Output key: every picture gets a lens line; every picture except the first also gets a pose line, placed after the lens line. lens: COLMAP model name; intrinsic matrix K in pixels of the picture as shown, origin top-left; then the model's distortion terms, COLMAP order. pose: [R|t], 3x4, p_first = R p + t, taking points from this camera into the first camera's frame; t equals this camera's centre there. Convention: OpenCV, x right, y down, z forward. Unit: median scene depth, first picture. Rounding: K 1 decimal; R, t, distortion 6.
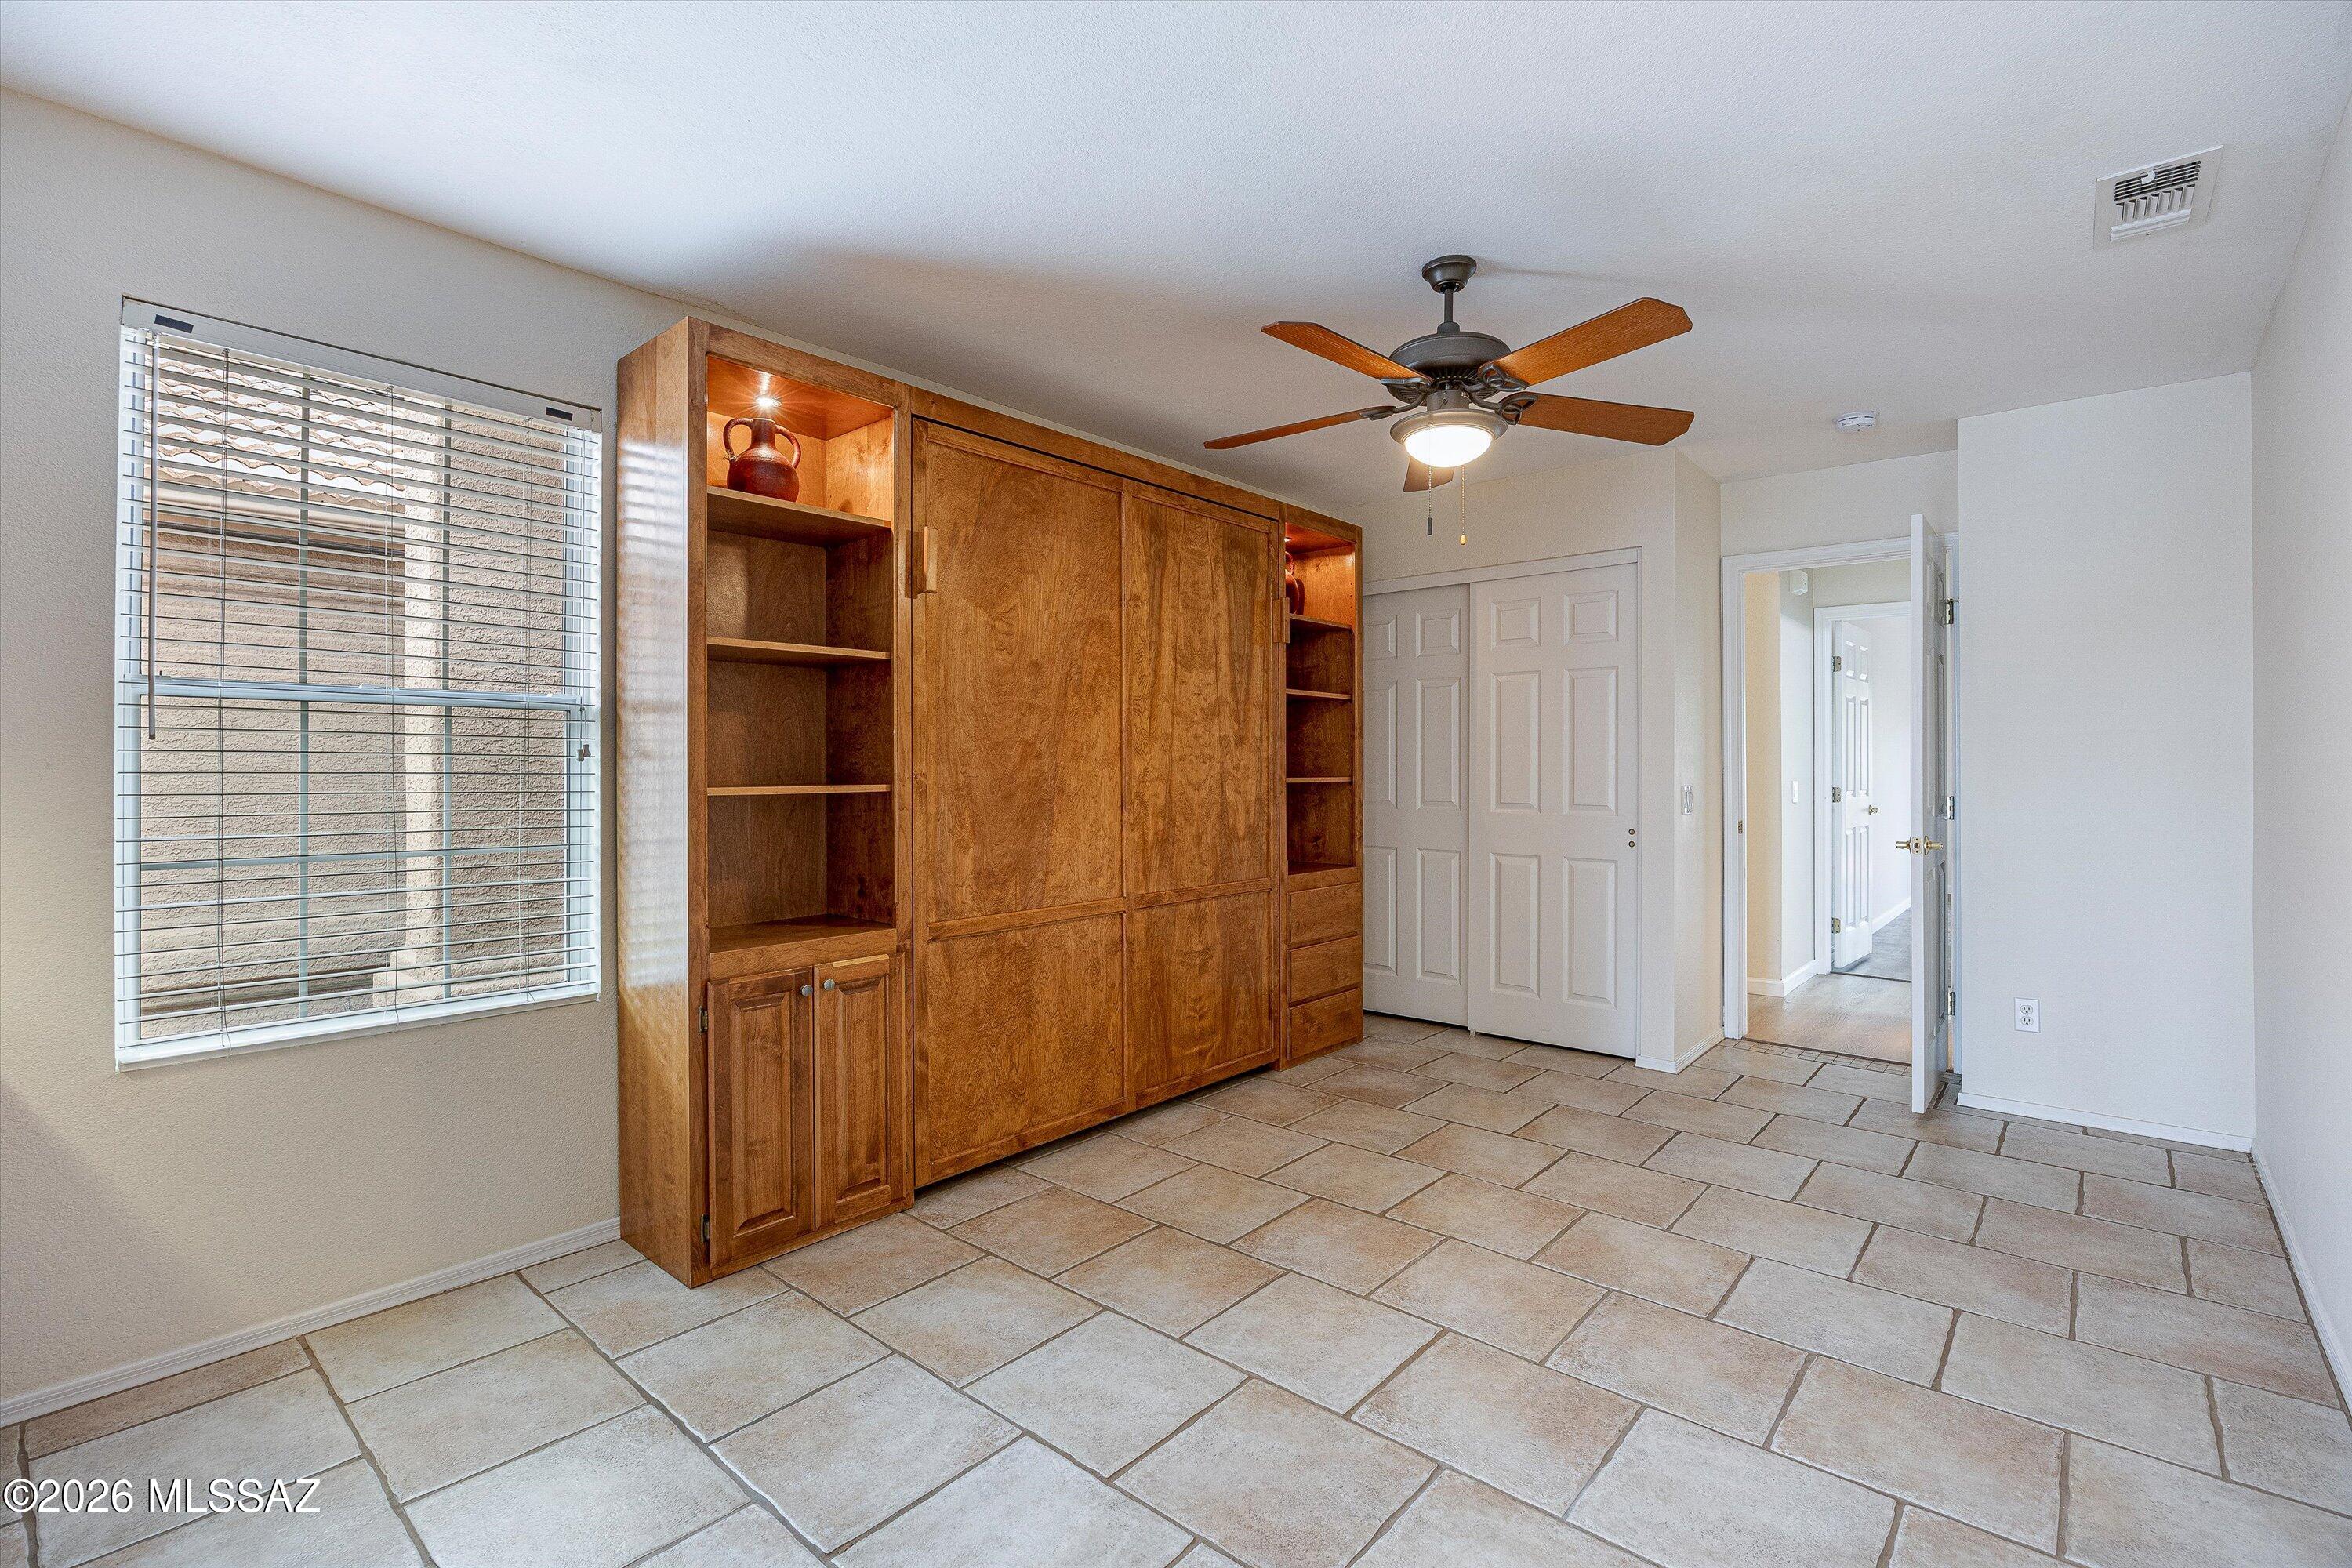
lens RADIAL K [[1030.7, 0, 1194.9], [0, 1030.7, 769.9], [0, 0, 1]] dist [-0.017257, 0.000835]
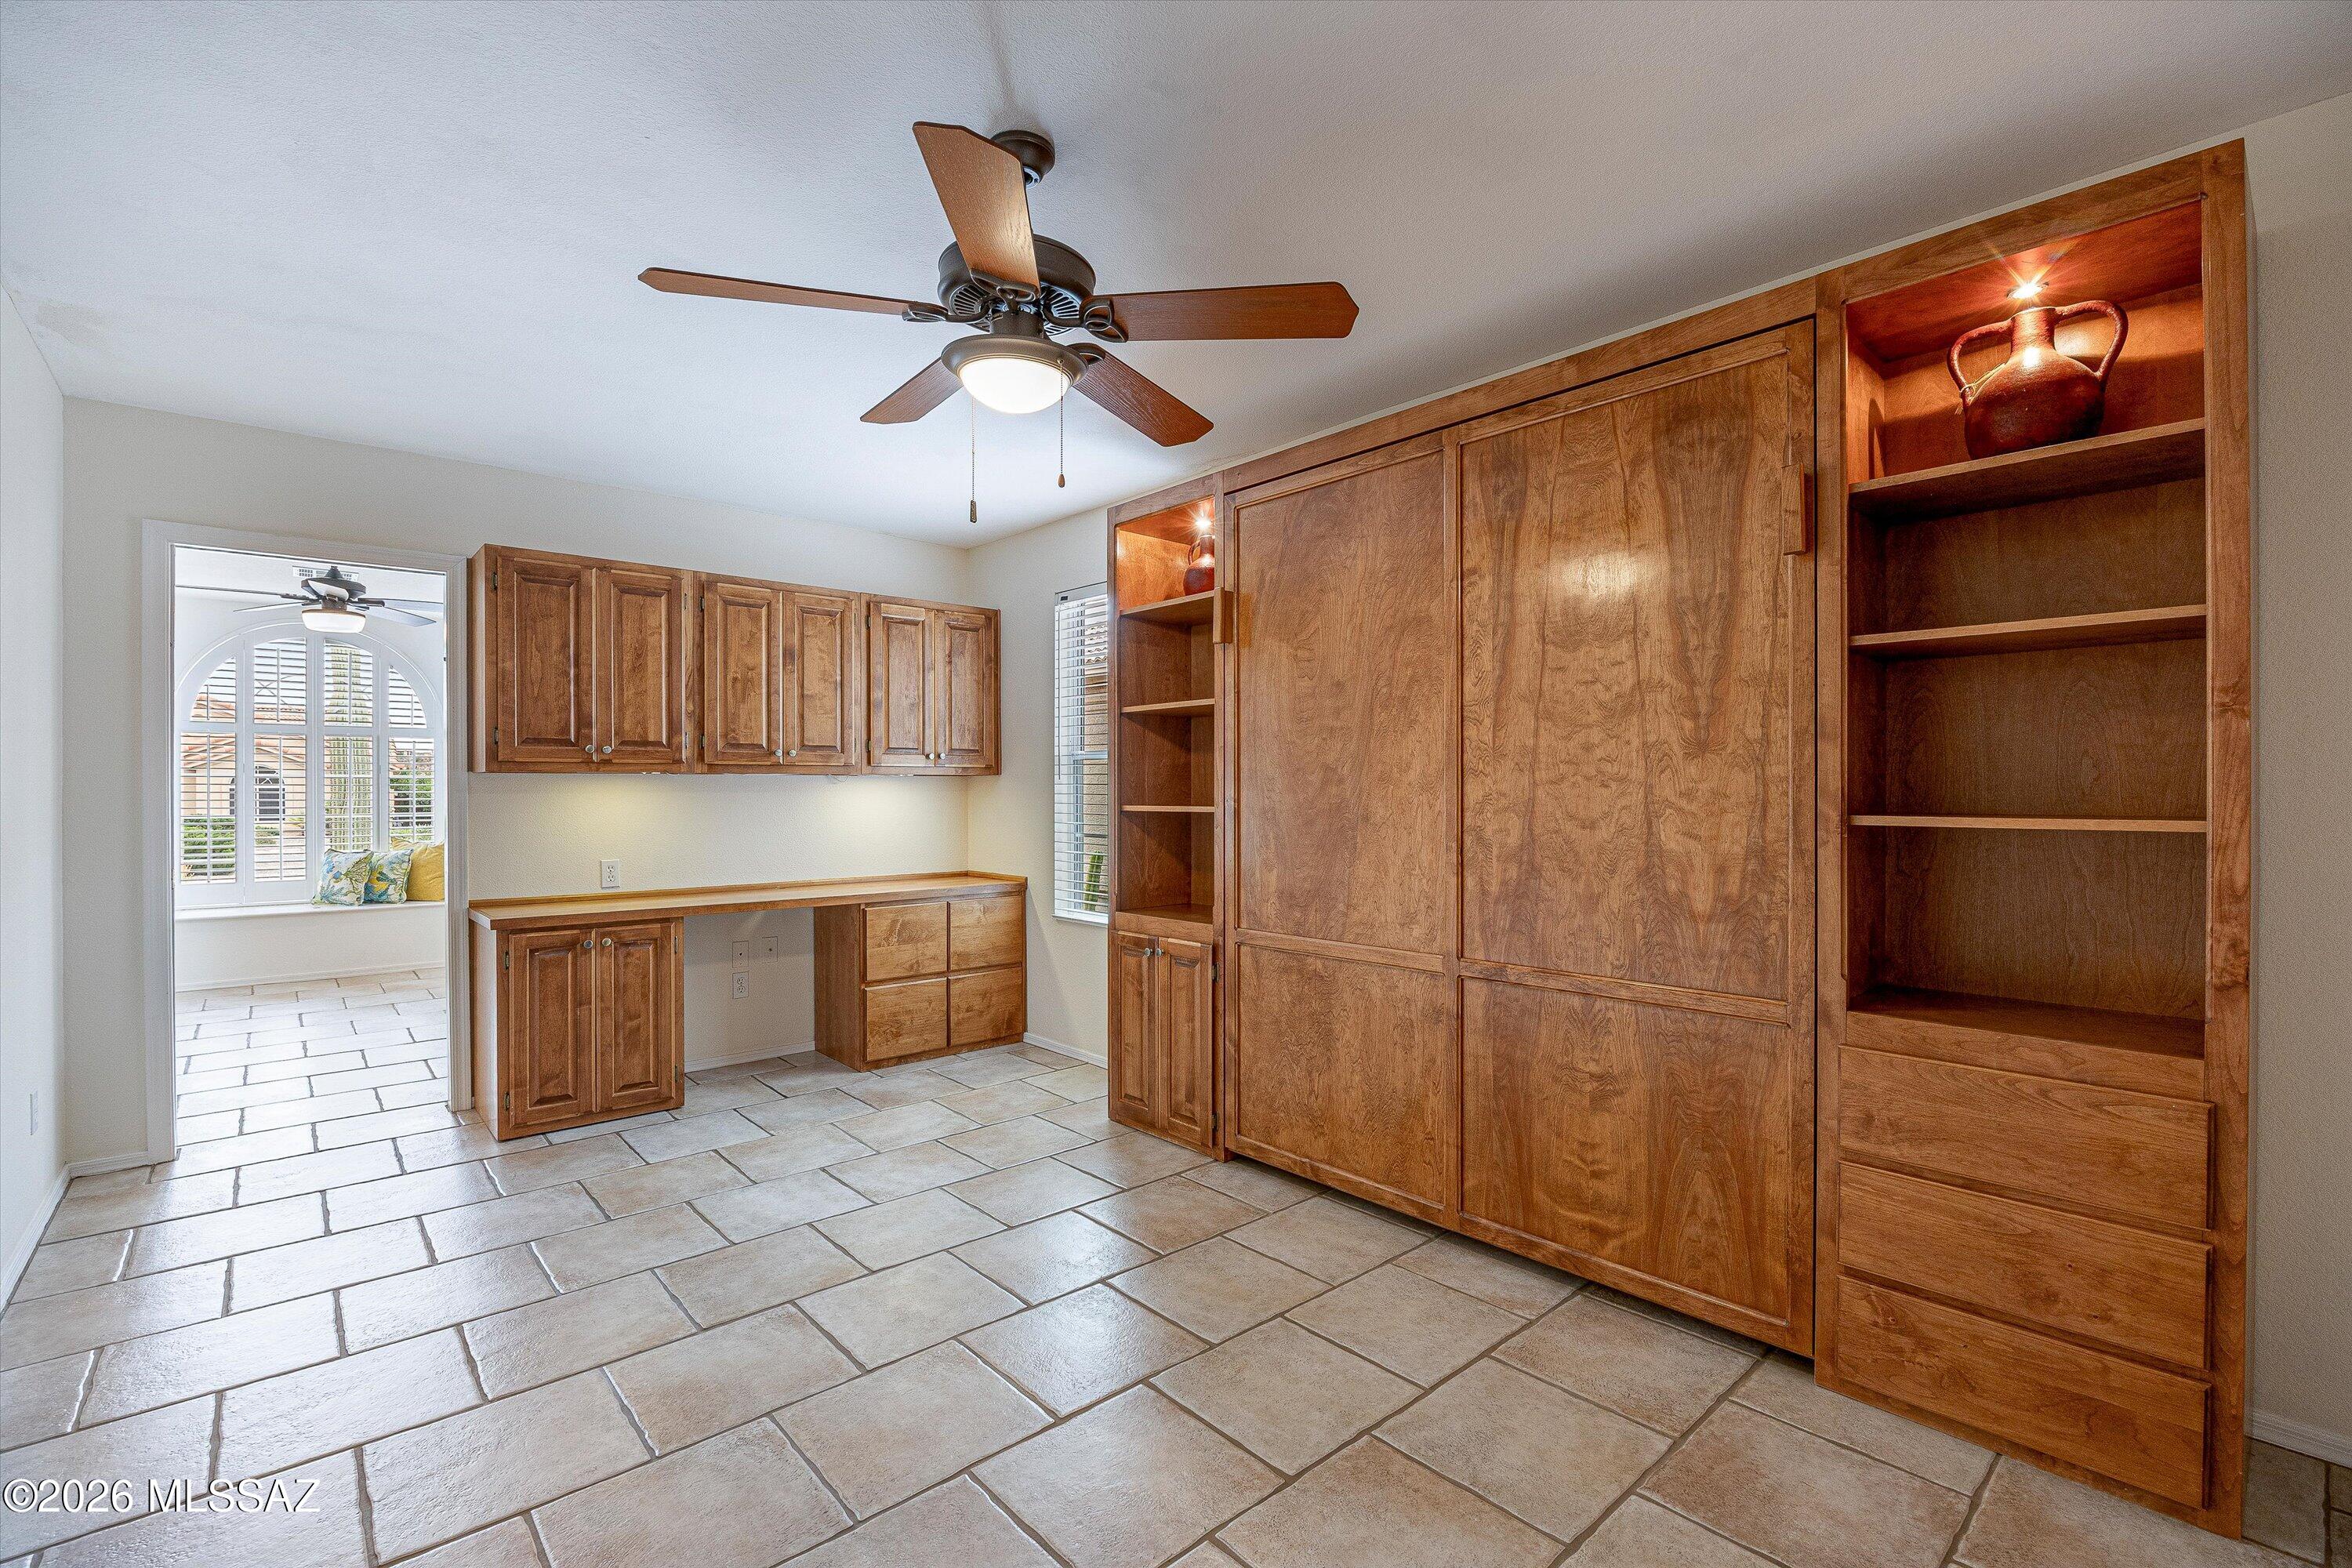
lens RADIAL K [[1030.7, 0, 1189.8], [0, 1030.7, 793.0], [0, 0, 1]] dist [-0.017257, 0.000835]
pose [[-0.109562, 0.007055, -0.993955, 0.778319], [0.001483, 0.999975, 0.006935, -0.008923], [0.993979, -0.000714, -0.109569, 0.932636]]
